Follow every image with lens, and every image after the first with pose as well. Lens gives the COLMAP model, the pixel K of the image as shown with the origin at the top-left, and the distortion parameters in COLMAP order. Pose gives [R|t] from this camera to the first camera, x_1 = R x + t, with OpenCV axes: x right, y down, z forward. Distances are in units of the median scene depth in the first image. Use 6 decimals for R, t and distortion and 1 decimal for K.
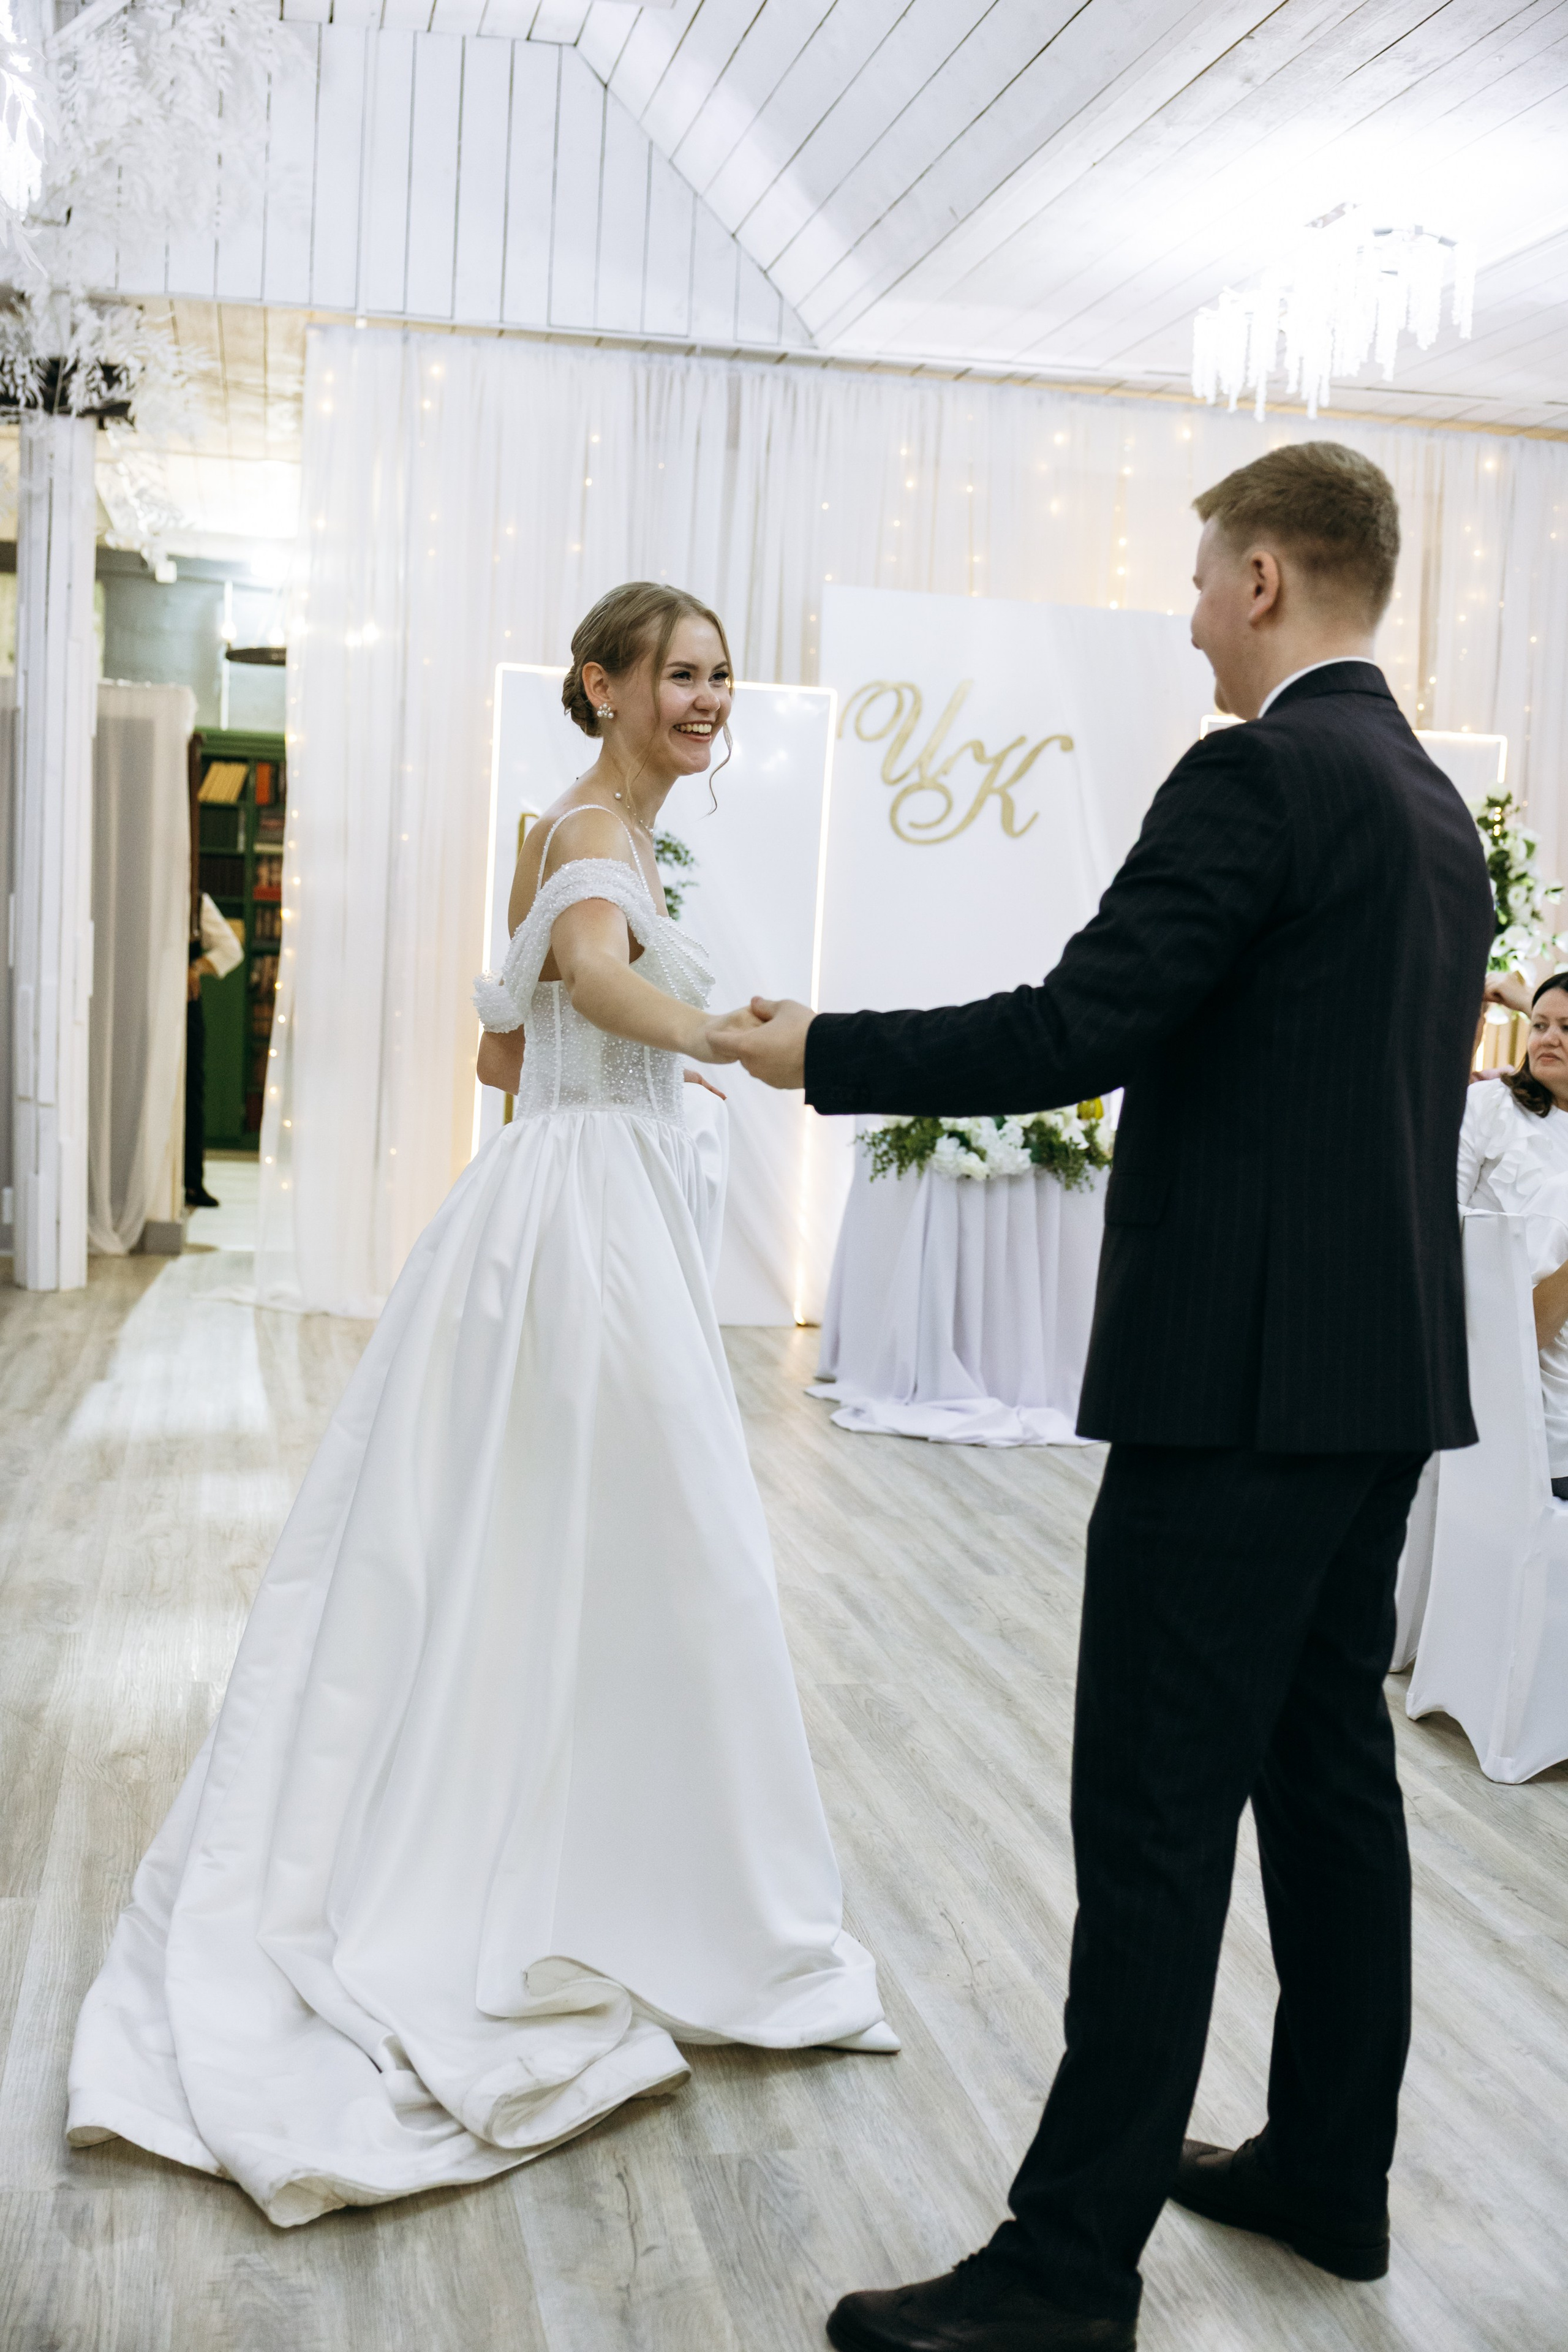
lens RADIAL K [[2565.0, 0, 821.3], [0, 2565.0, 1187.1], [0, 0, 1]] dist [0.001175, -0.053642]
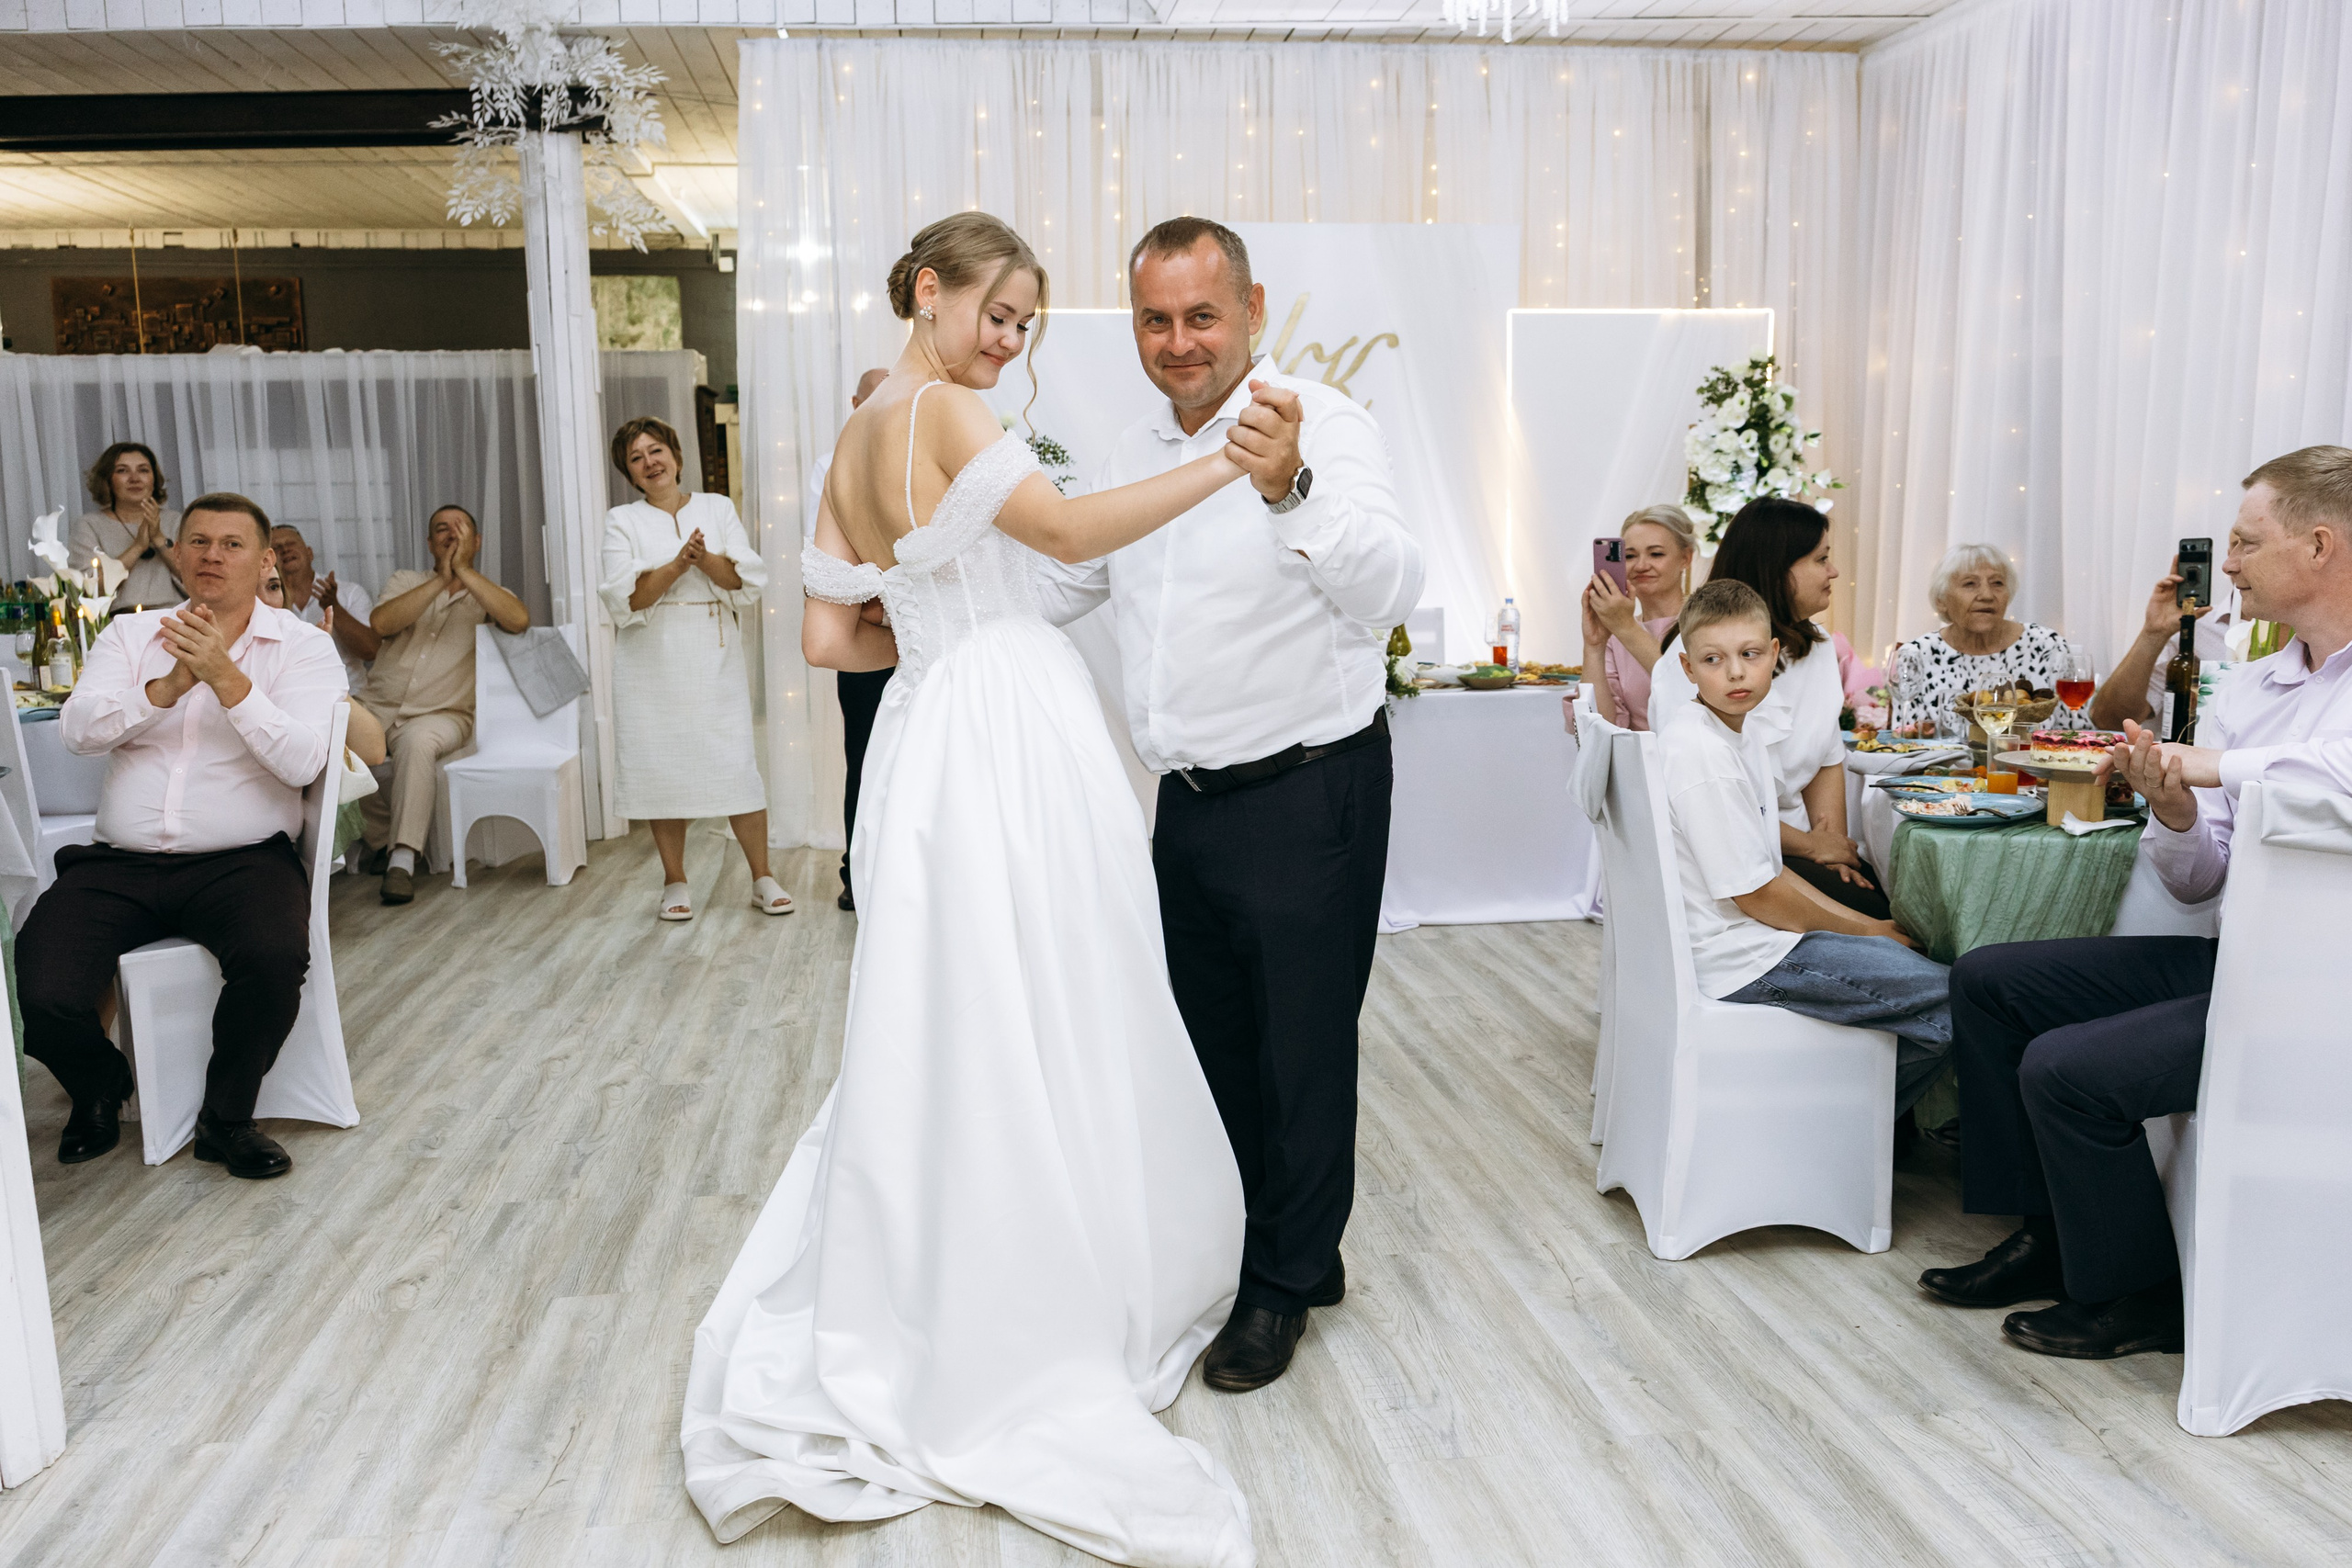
lens RADIAL K [[1927.1, 0, 1172.6], [0, 1927.1, 806.6], [0, 0, 1]] dist [0.019347, -0.052812]
pose [[0.994250, -0.052794, -0.093161, 0.072615], [0.057181, 0.997346, 0.045072, -0.003065], [0.090534, -0.050140, 0.994630, 0.091649]]
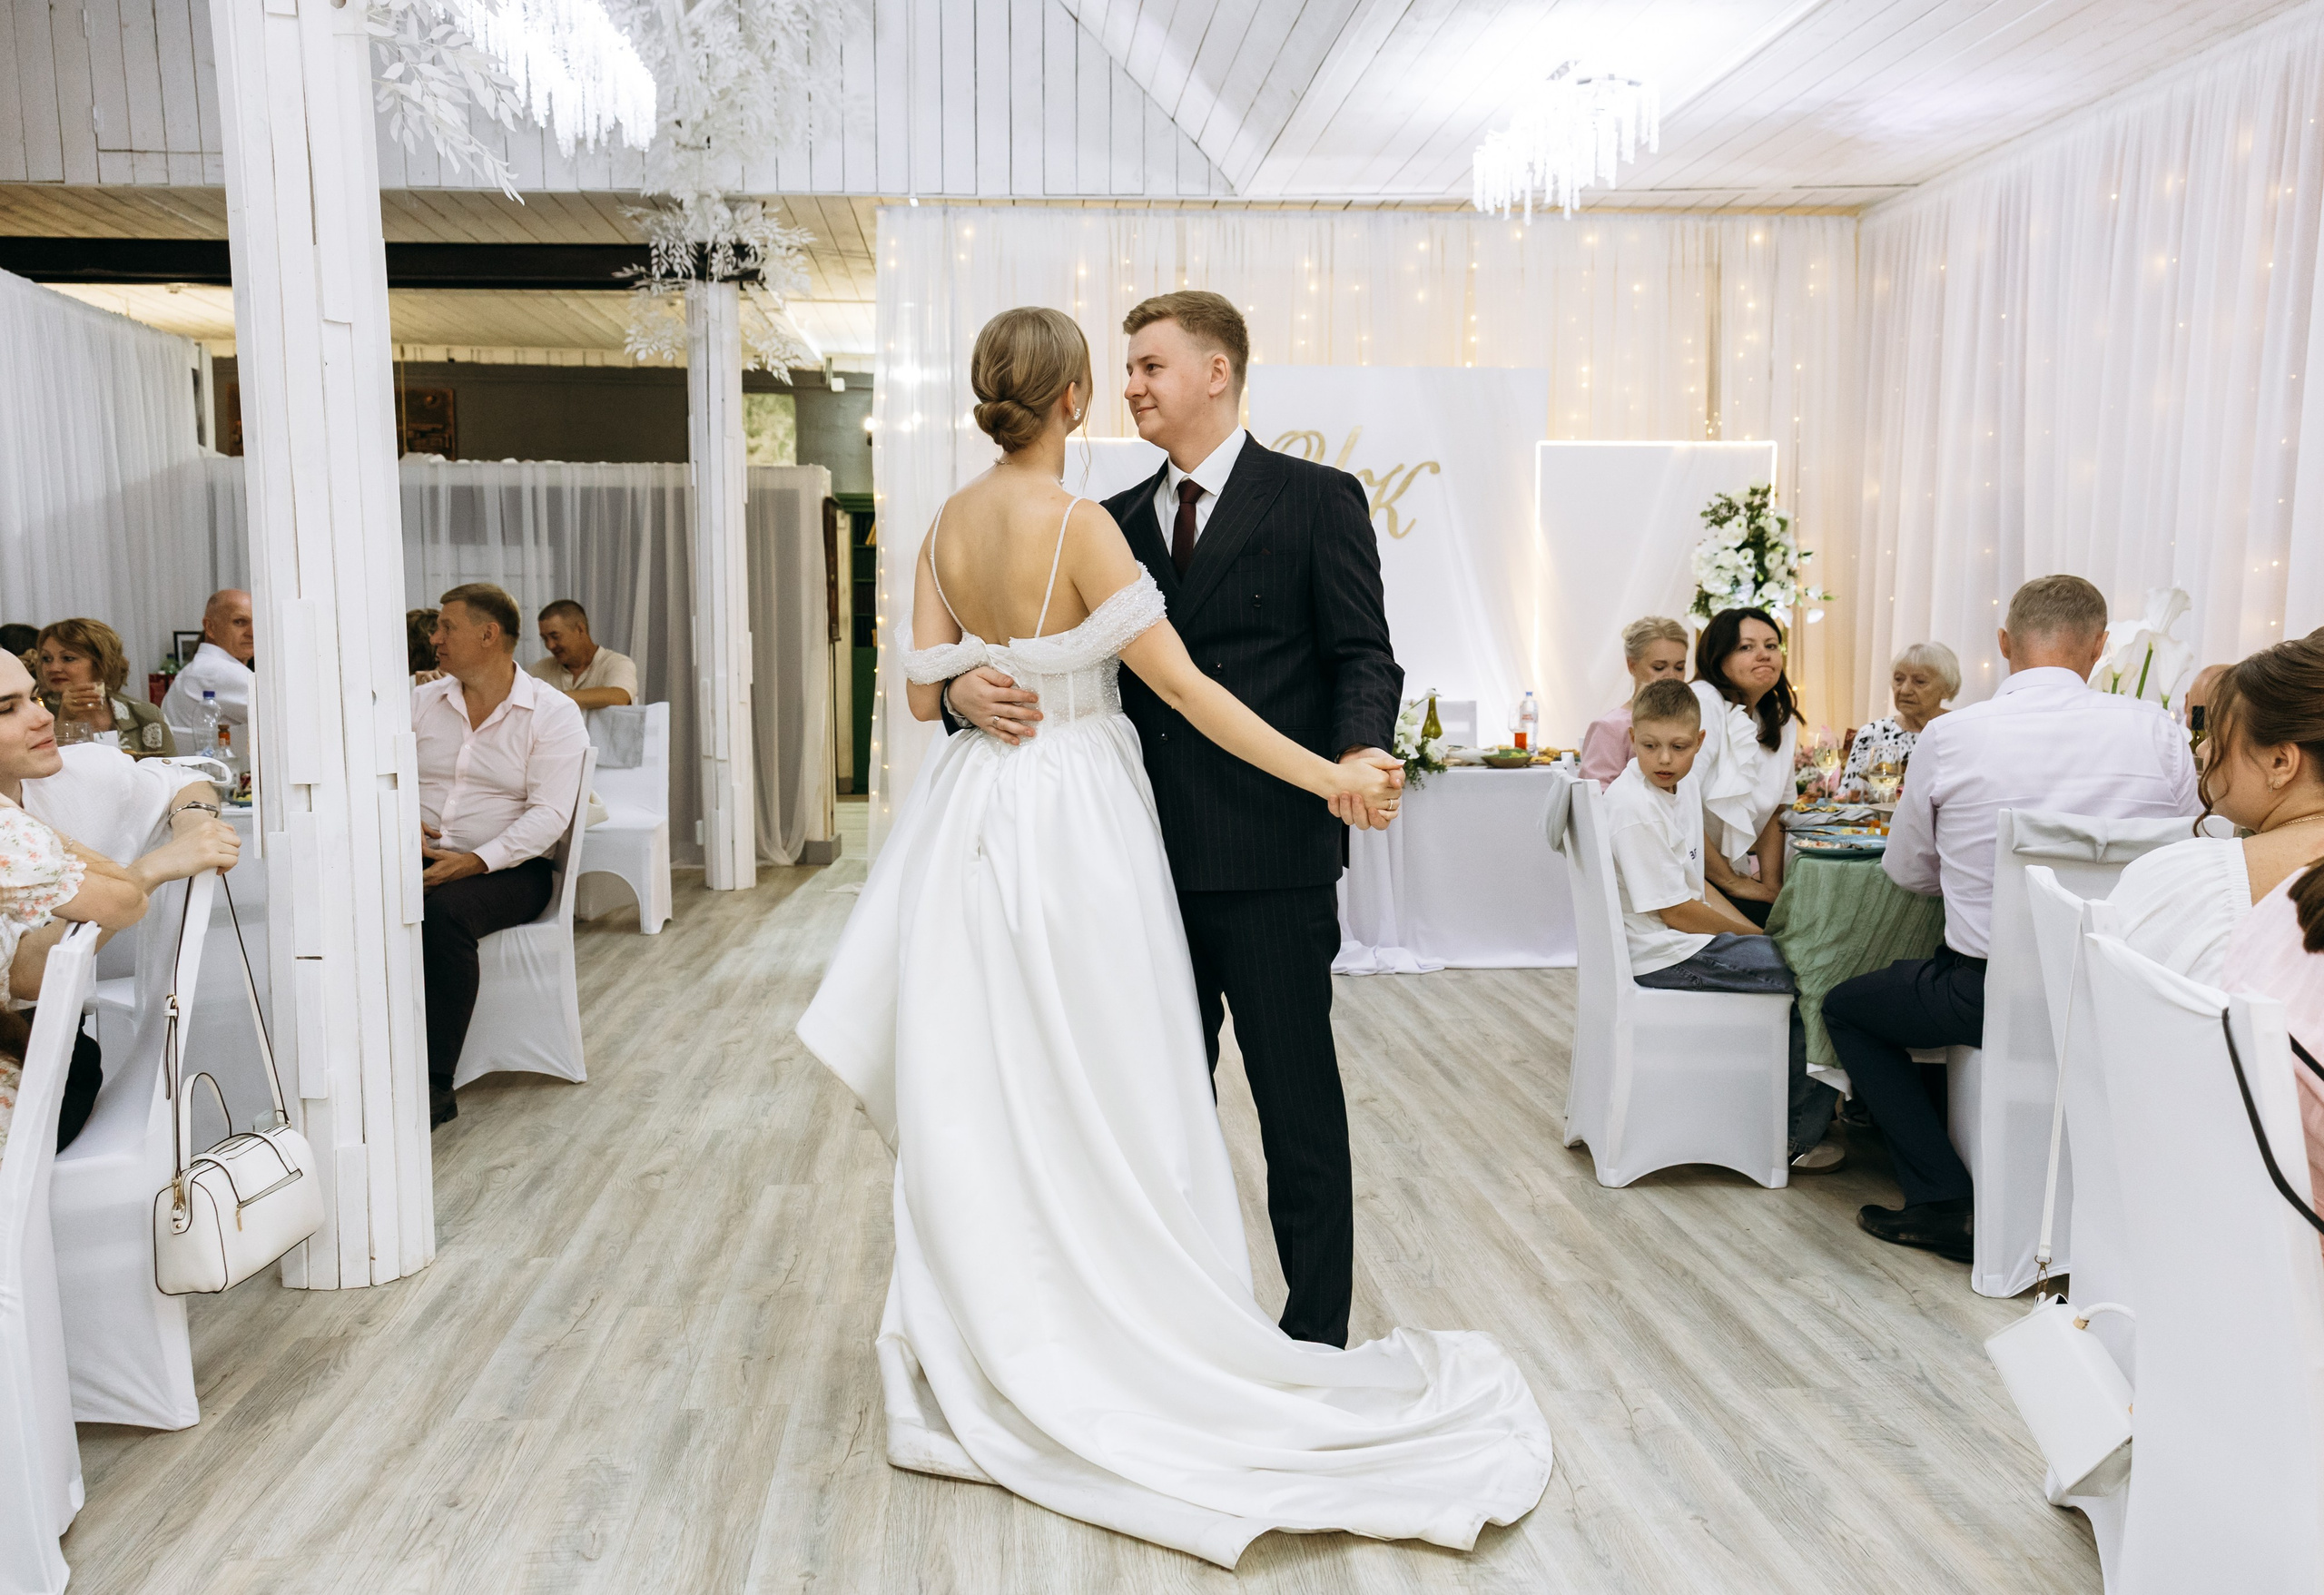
lens RADIAL K [[1929.8, 0, 1150.7], [0, 1929.8, 770.9], [0, 0, 1]] dist [0.064218, 0.008102]
pose [[0.990345, -0.039737, -0.132810, 0.083908], [0.036357, 0.998953, -0.027783, 0.012937], [0.133775, 0.022686, 0.990752, -0.044718]]
